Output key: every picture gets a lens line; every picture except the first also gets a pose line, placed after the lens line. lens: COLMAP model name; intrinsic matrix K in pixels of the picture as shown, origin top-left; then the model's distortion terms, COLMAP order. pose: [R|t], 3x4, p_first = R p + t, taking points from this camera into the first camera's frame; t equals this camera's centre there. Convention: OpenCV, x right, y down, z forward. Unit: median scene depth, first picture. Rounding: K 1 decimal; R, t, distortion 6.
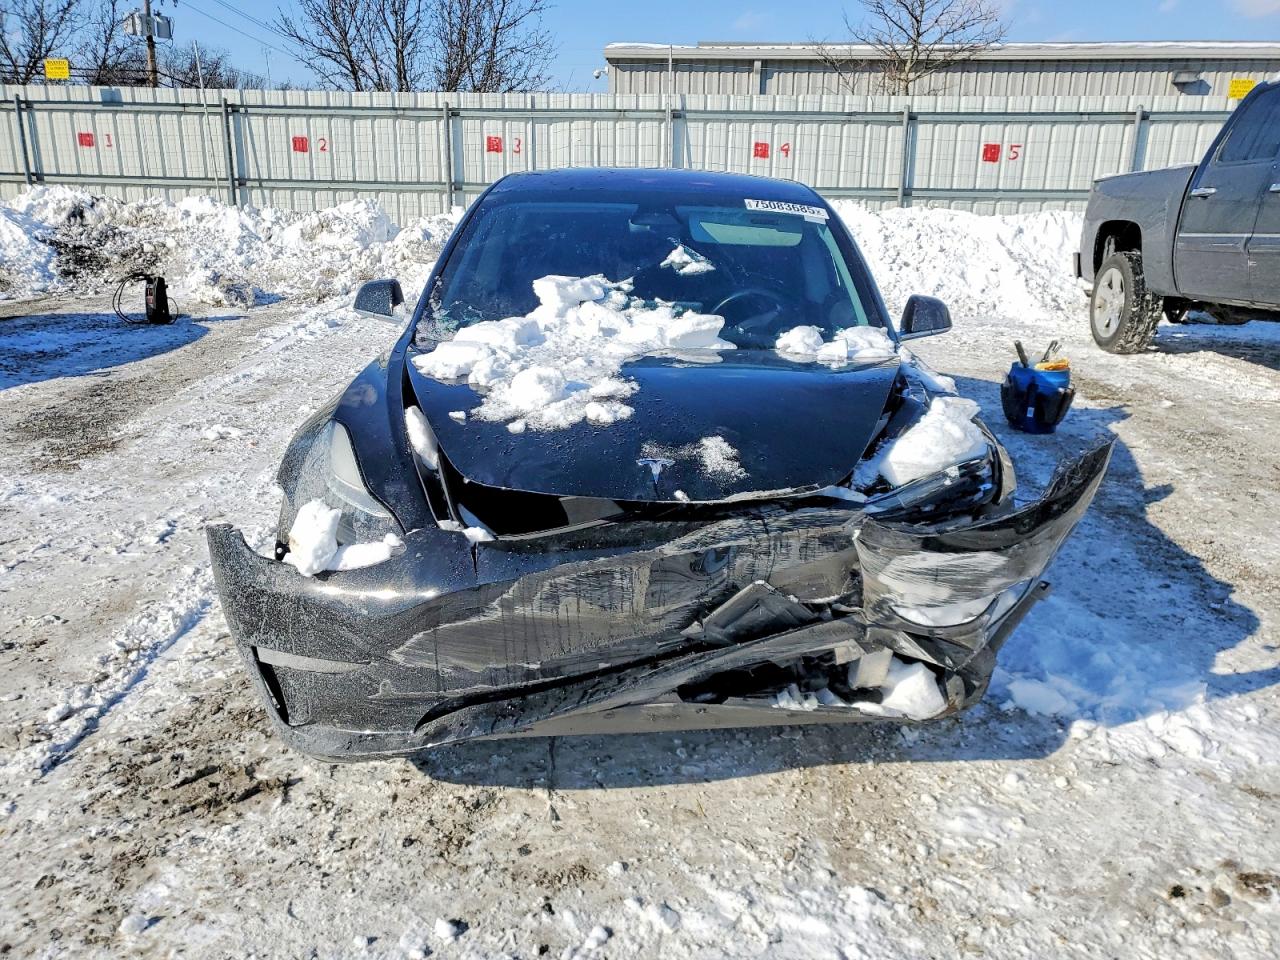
lens RADIAL K [[972.2, 0, 640.0], [0, 972.2, 480.0], [0, 0, 1]] dist [0.005498, 0.012858]
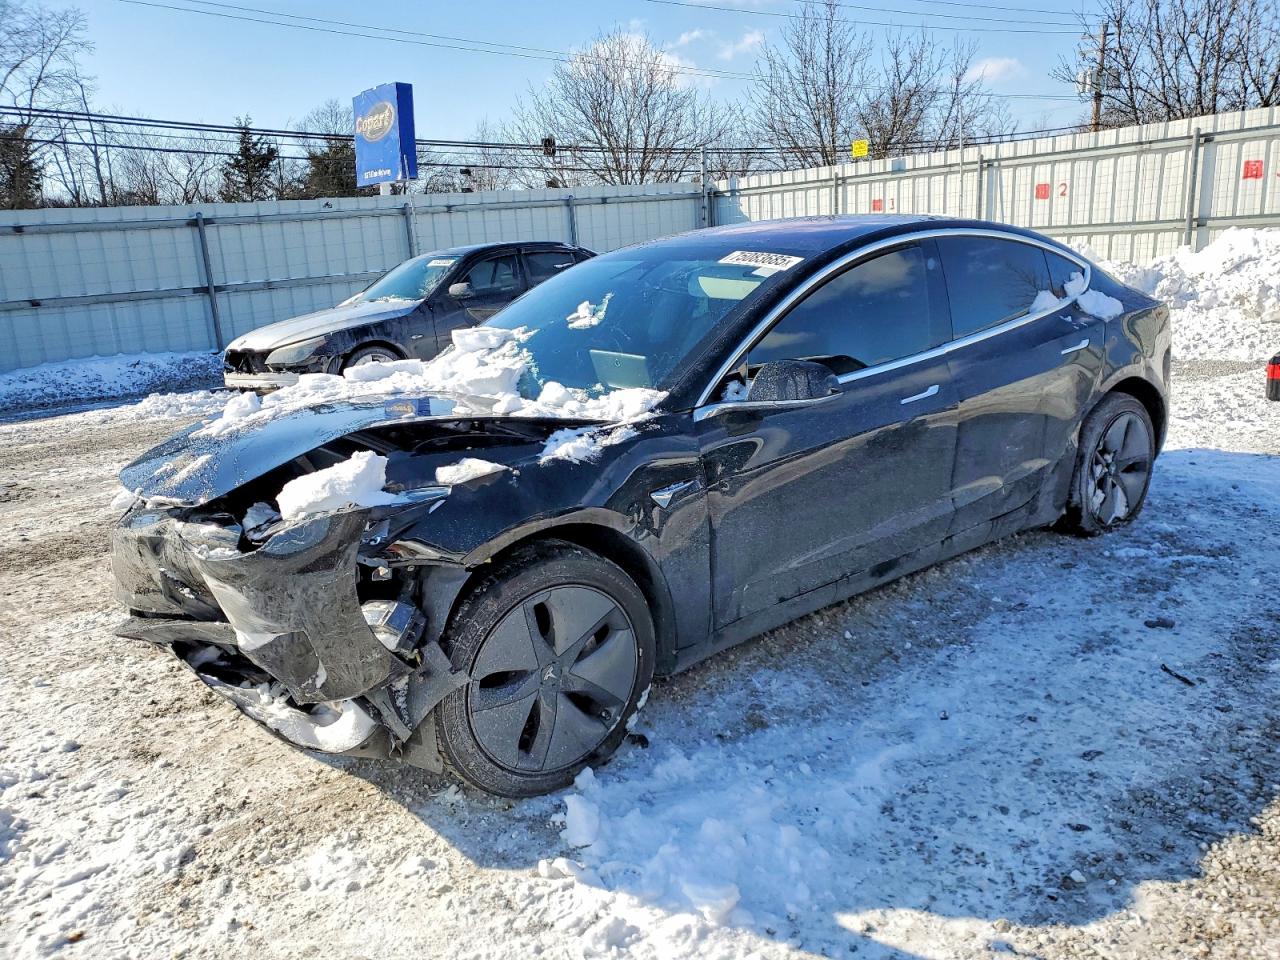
lens RADIAL K [[972.2, 0, 640.0], [0, 972.2, 480.0], [0, 0, 1]] dist [0.005498, 0.012858]
pose [[0.627431, 0.135439, -0.766803, 0.196257], [-0.169037, 0.984964, 0.035659, -0.021290], [0.760103, 0.107244, 0.640891, 0.084532]]
